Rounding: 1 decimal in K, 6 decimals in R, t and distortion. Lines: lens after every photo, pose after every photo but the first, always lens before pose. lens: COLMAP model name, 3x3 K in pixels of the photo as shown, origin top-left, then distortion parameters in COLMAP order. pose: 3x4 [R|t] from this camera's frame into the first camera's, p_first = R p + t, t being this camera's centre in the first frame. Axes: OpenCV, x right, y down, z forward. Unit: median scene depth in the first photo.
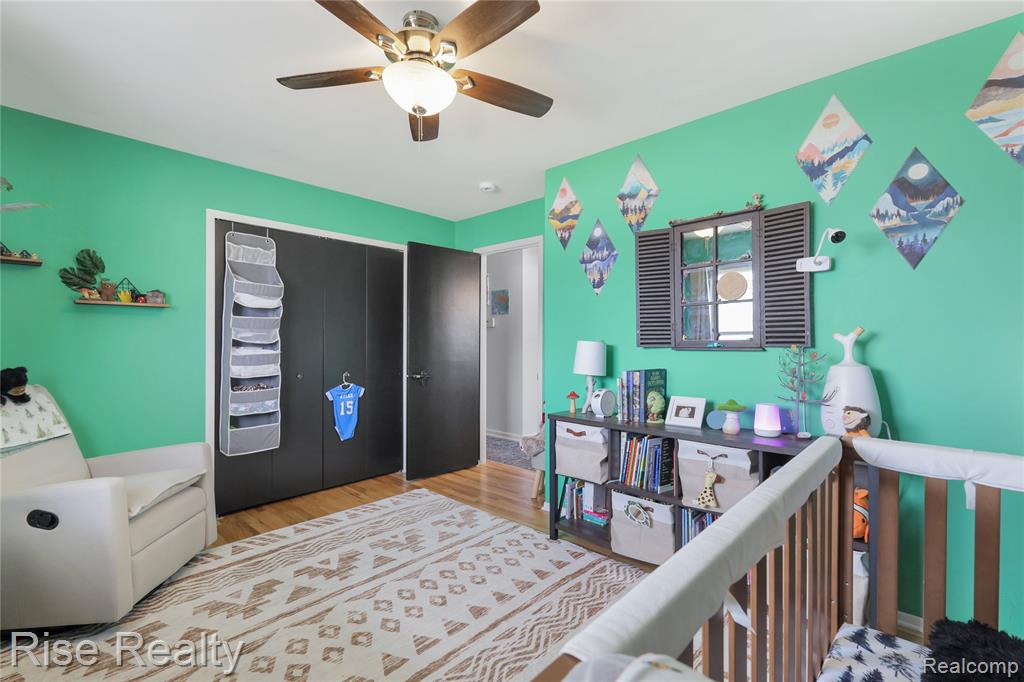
lens RADIAL K [[459.7, 0, 511.7], [0, 459.7, 341.4], [0, 0, 1]] dist [-0.001151, 0.000766]
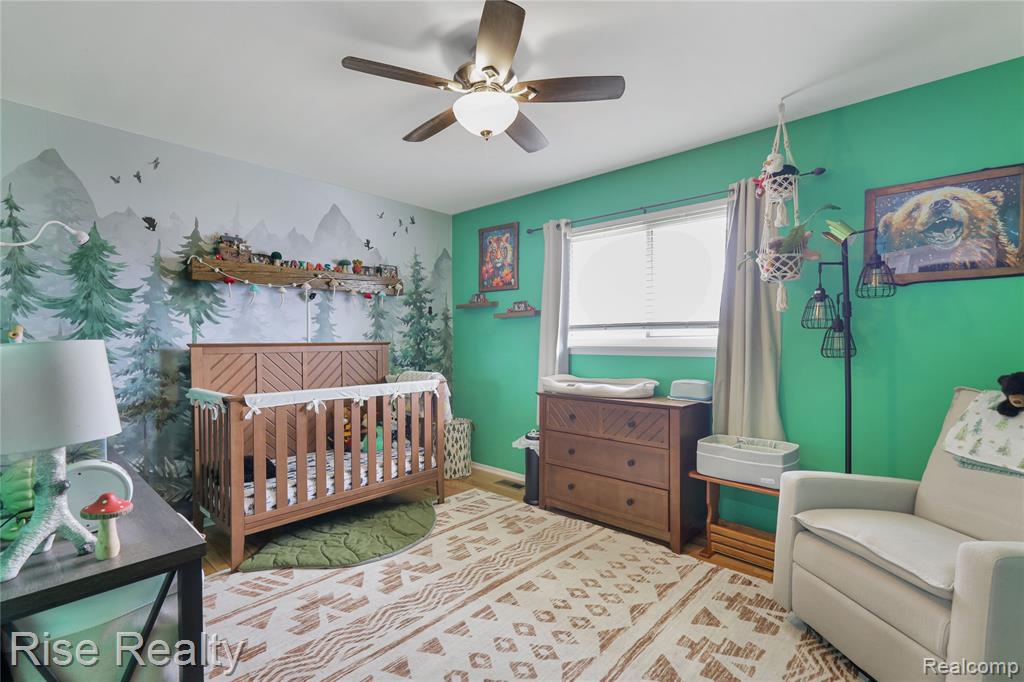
lens RADIAL K [[459.7, 0, 512.3], [0, 459.7, 343.1], [0, 0, 1]] dist [-0.001151, 0.000766]
pose [[-0.999856, 0.005797, -0.015944, -0.229931], [0.005650, 0.999942, 0.009200, -0.003736], [0.015996, 0.009108, -0.999831, 2.006314]]
